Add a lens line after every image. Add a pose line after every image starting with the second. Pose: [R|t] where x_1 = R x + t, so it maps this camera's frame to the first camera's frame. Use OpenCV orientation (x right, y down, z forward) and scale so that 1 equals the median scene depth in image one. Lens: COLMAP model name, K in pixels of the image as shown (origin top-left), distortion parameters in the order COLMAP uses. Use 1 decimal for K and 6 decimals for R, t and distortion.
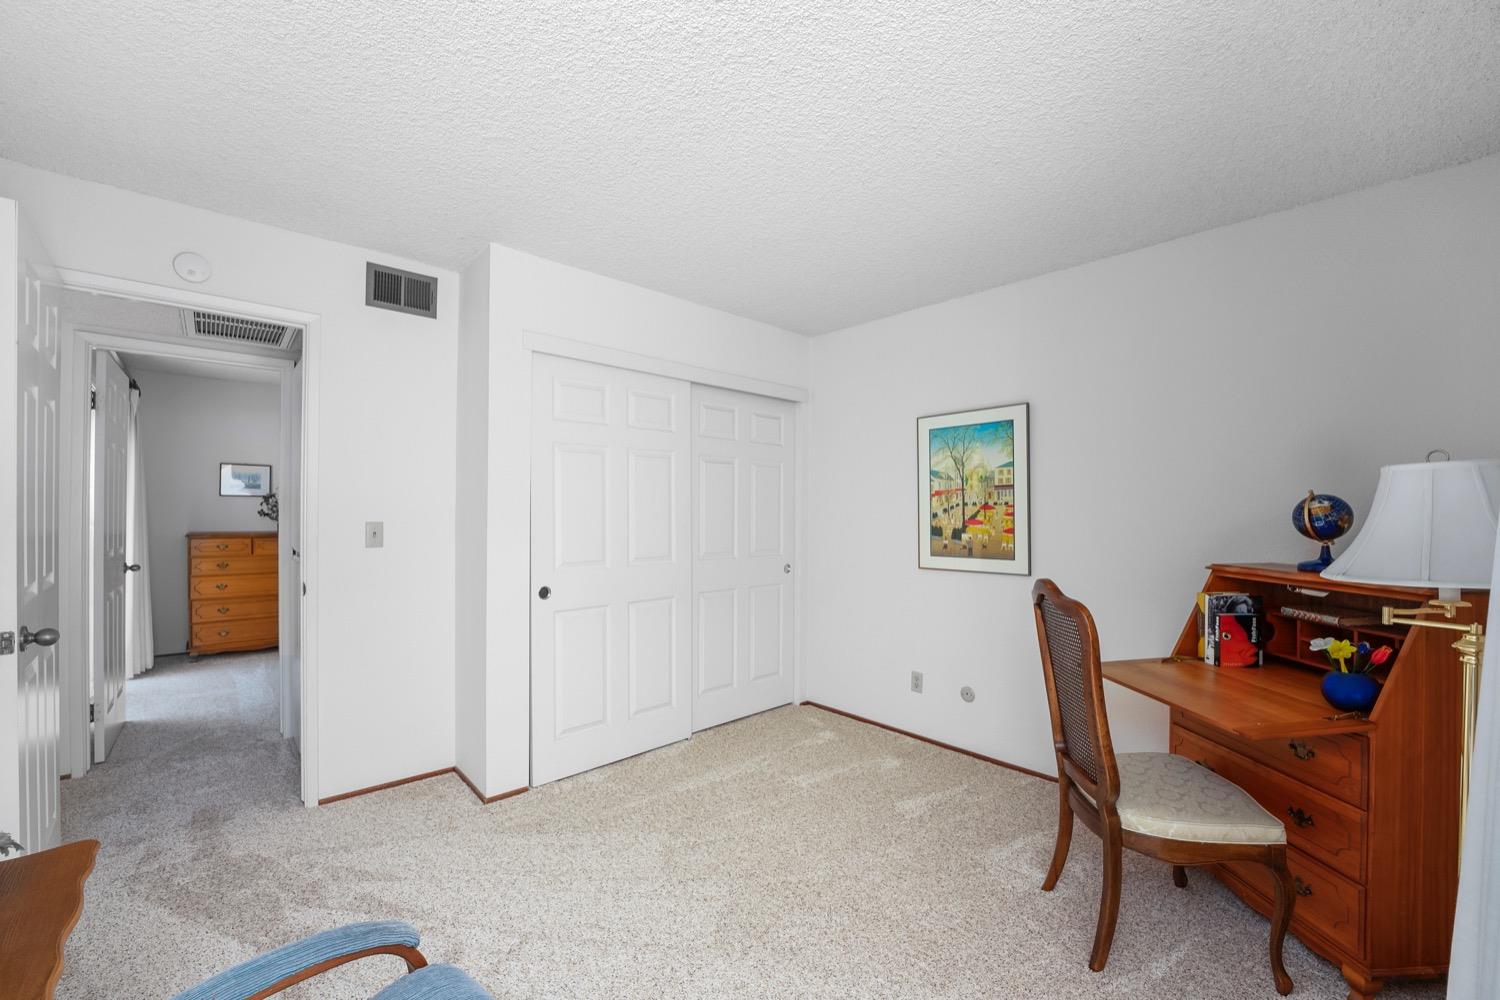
lens RADIAL K [[607.5, 0, 749.8], [0, 607.5, 509.6], [0, 0, 1]] dist [-0.008625, -0.000295]
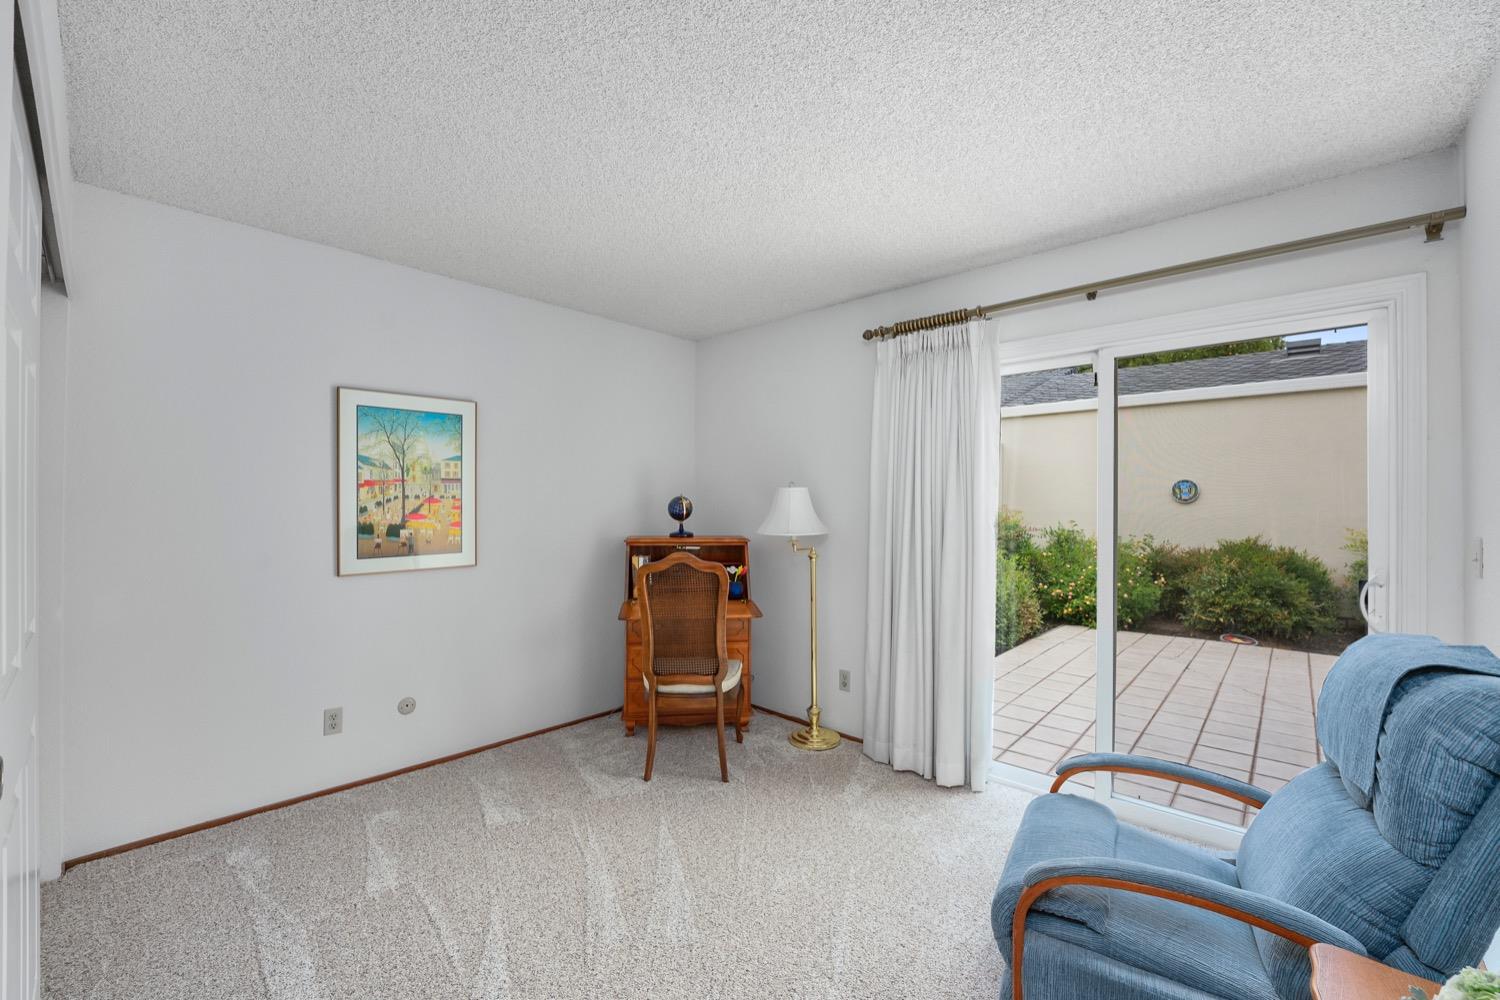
lens RADIAL K [[607.5, 0, 746.6], [0, 607.5, 500.6], [0, 0, 1]] dist [-0.008625, -0.000295]
pose [[-0.060843, 0.002318, 0.998145, -0.577123], [-0.006703, 0.999974, -0.002731, -0.004540], [-0.998125, -0.006856, -0.060826, 0.548204]]
